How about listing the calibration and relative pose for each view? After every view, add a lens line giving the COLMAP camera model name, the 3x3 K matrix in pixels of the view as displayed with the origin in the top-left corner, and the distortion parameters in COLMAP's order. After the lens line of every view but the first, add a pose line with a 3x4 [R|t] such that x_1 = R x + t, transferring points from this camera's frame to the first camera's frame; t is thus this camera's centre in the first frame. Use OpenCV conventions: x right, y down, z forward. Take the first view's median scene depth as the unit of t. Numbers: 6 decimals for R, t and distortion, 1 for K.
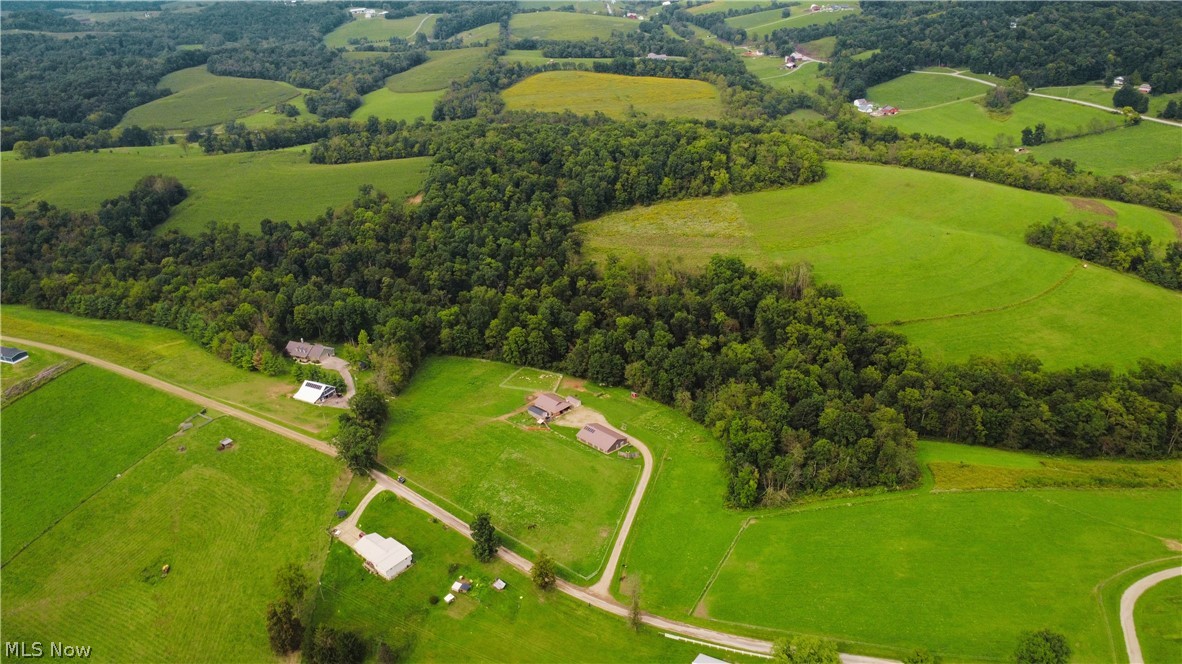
lens RADIAL K [[869.5, 0, 593.6], [0, 869.5, 331.8], [0, 0, 1]] dist [0.004005, 0.001820]
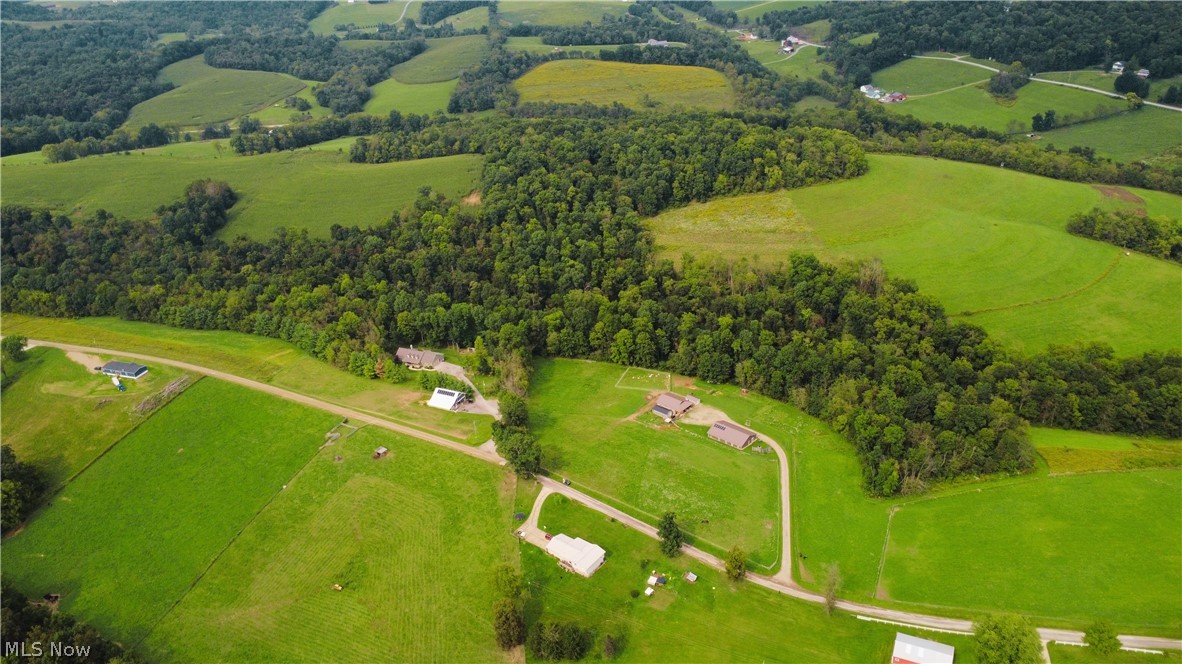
lens RADIAL K [[869.5, 0, 588.0], [0, 869.5, 331.8], [0, 0, 1]] dist [0.004005, 0.001820]
pose [[0.998476, -0.029088, 0.046909, -0.163340], [0.027651, 0.999137, 0.030982, -0.032885], [-0.047770, -0.029637, 0.998419, -0.047133]]
